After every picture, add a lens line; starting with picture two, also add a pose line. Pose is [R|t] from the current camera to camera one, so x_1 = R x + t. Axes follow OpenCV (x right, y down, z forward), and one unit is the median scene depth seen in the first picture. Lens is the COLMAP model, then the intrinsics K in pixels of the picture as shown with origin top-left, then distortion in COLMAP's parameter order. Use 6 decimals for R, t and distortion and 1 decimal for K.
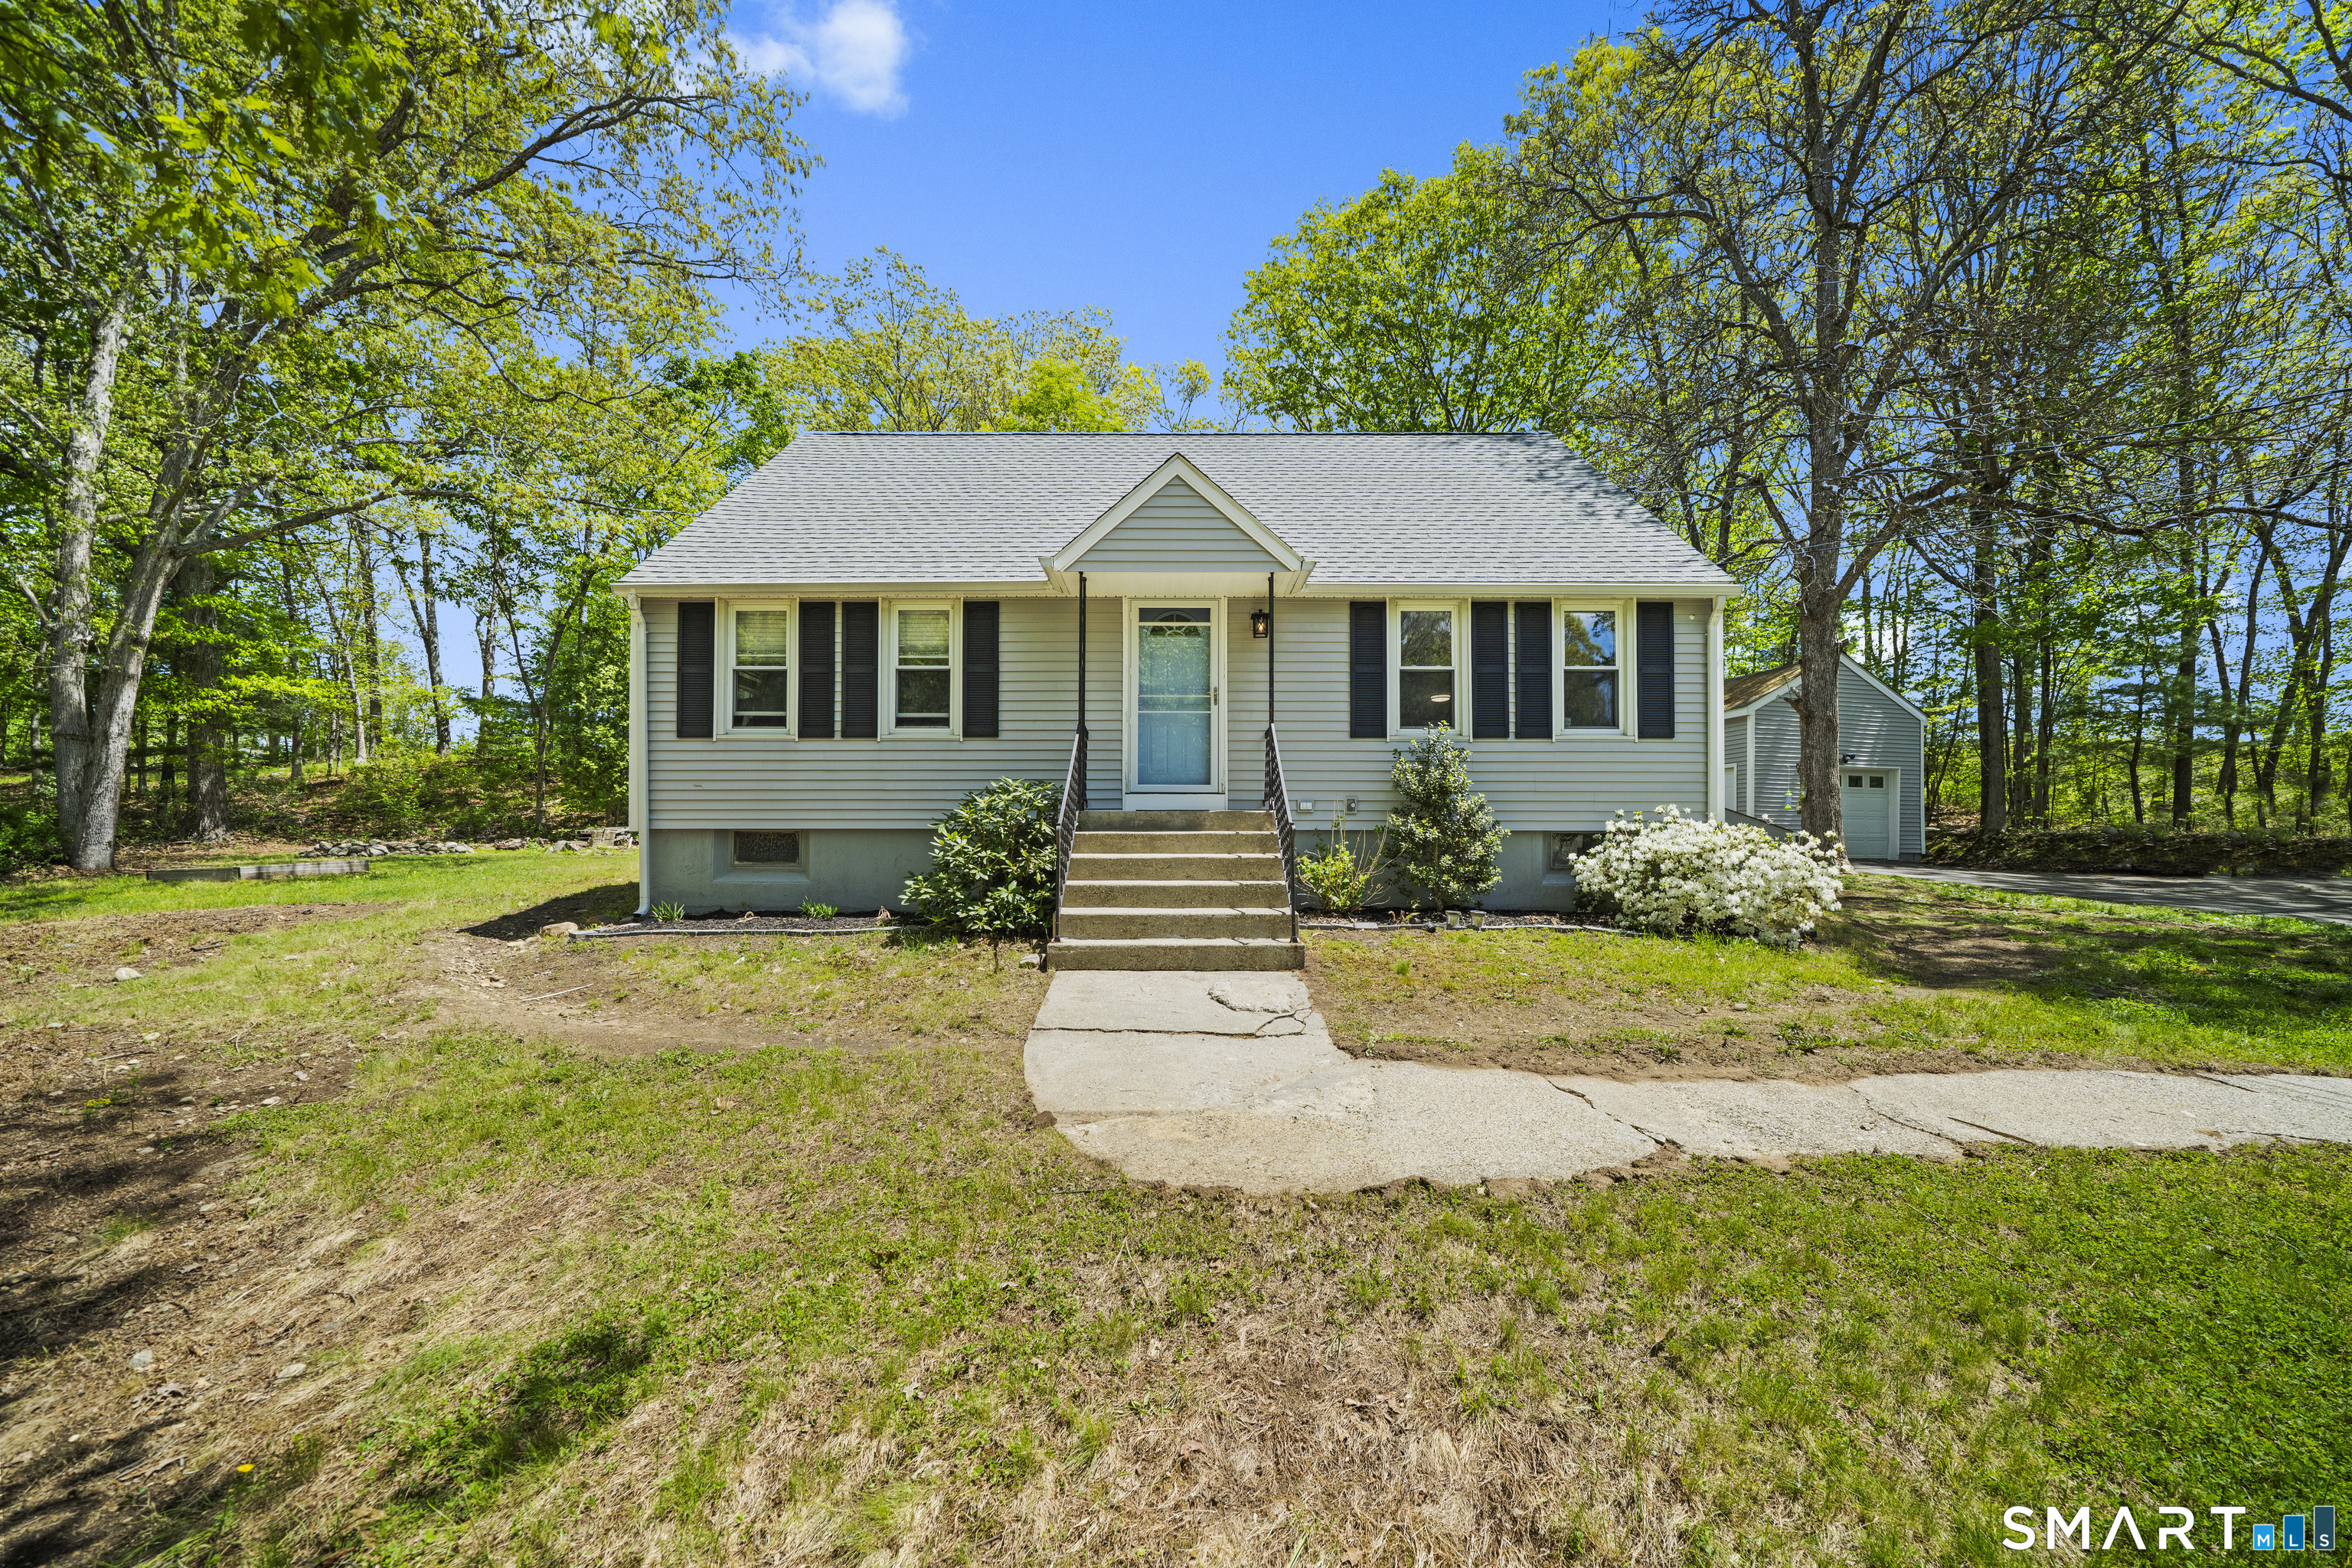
lens RADIAL K [[836.8, 0, 1176.0], [0, 836.8, 784.0], [0, 0, 1]] dist [-0.004482, -0.000287]
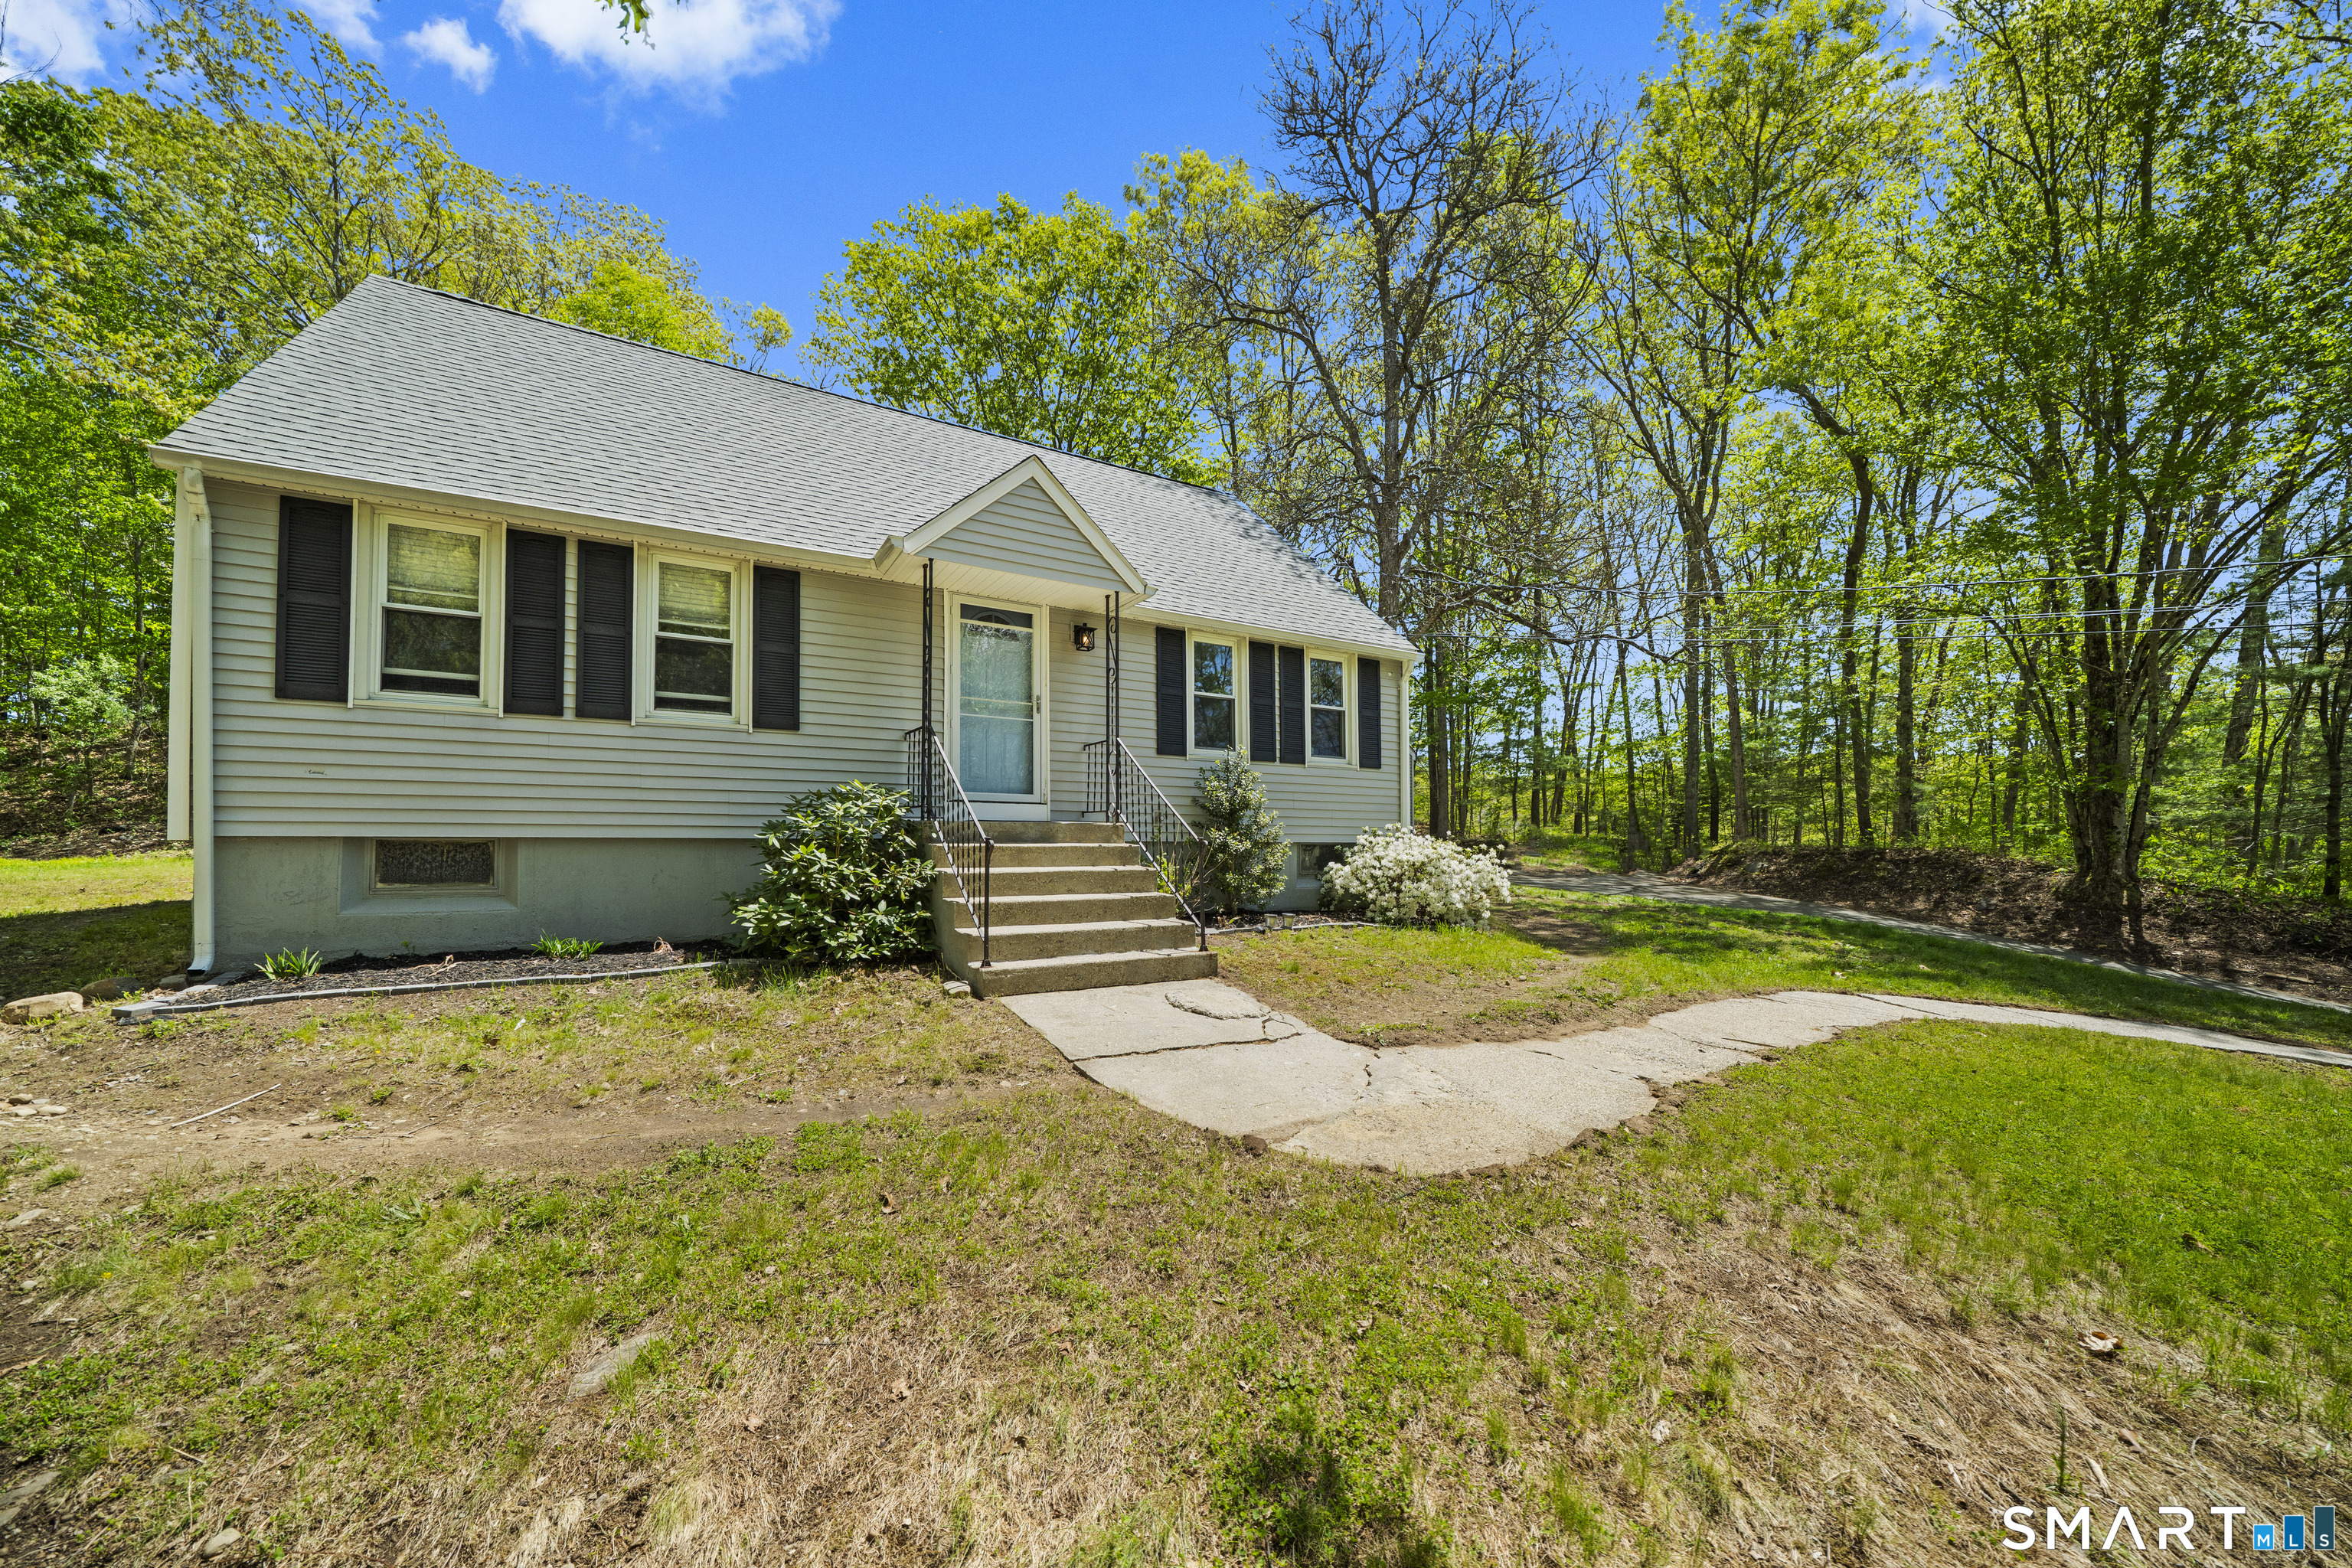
lens RADIAL K [[832.9, 0, 1177.5], [0, 832.9, 777.3], [0, 0, 1]] dist [-0.004624, -0.000156]
pose [[0.862967, 0.042006, 0.503511, -0.310424], [-0.037478, 0.999115, -0.019119, -0.007126], [-0.503868, -0.002372, 0.863777, 0.073109]]
